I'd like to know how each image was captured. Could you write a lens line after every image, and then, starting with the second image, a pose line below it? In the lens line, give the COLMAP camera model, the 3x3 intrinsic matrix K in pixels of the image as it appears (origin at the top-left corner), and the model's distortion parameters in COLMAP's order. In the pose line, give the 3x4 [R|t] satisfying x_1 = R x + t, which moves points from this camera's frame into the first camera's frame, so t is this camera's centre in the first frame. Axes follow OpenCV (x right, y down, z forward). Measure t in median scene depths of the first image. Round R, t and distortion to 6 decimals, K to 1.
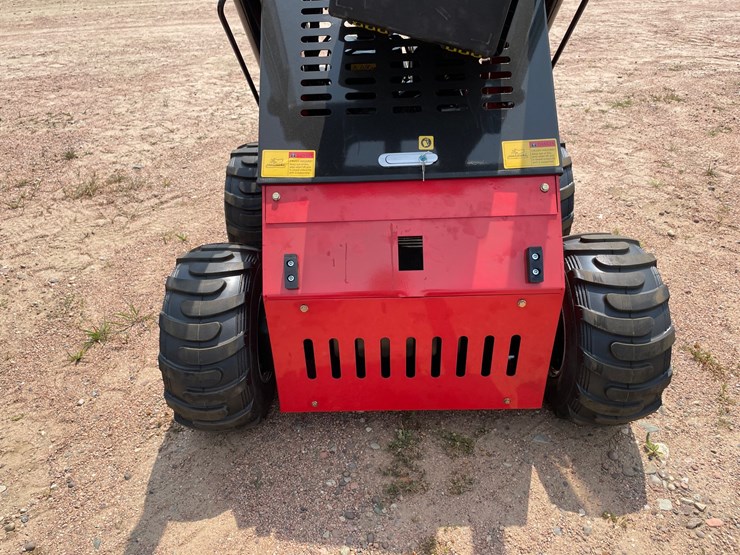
lens RADIAL K [[570.2, 0, 373.5], [0, 570.2, 280.1], [0, 0, 1]] dist [0.086478, -0.104787]
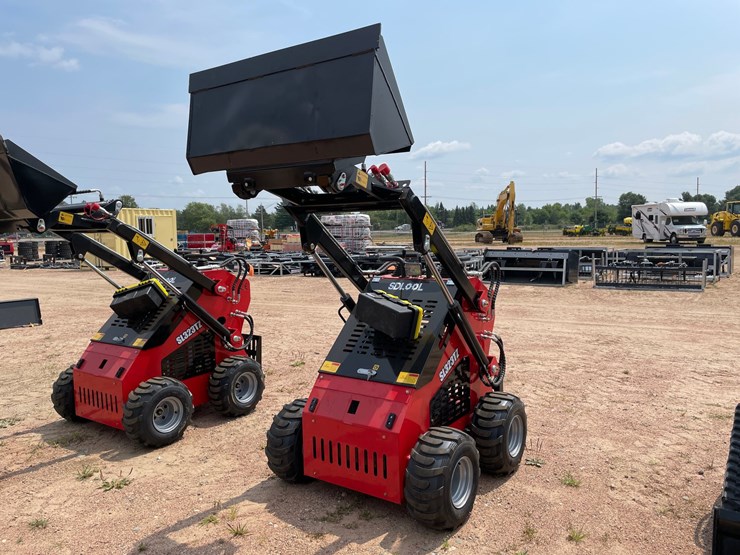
lens RADIAL K [[570.2, 0, 373.5], [0, 570.2, 280.1], [0, 0, 1]] dist [0.086478, -0.104787]
pose [[0.825989, 0.076619, -0.558454, 1.395312], [-0.328866, 0.870134, -0.367034, 0.337231], [0.457808, 0.486823, 0.743918, -1.019631]]
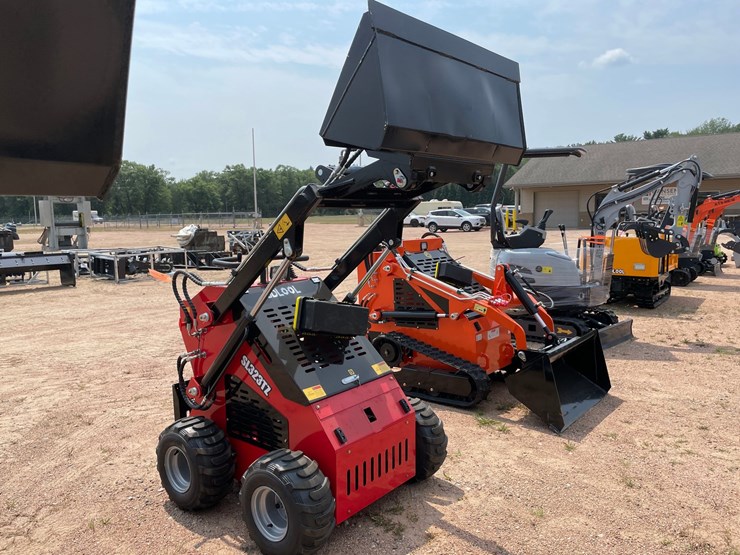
lens RADIAL K [[570.2, 0, 373.5], [0, 570.2, 280.1], [0, 0, 1]] dist [0.086478, -0.104787]
pose [[0.624399, -0.057439, 0.778991, -1.659940], [0.427917, 0.859476, -0.279623, 0.135554], [-0.653463, 0.507939, 0.561234, -0.596416]]
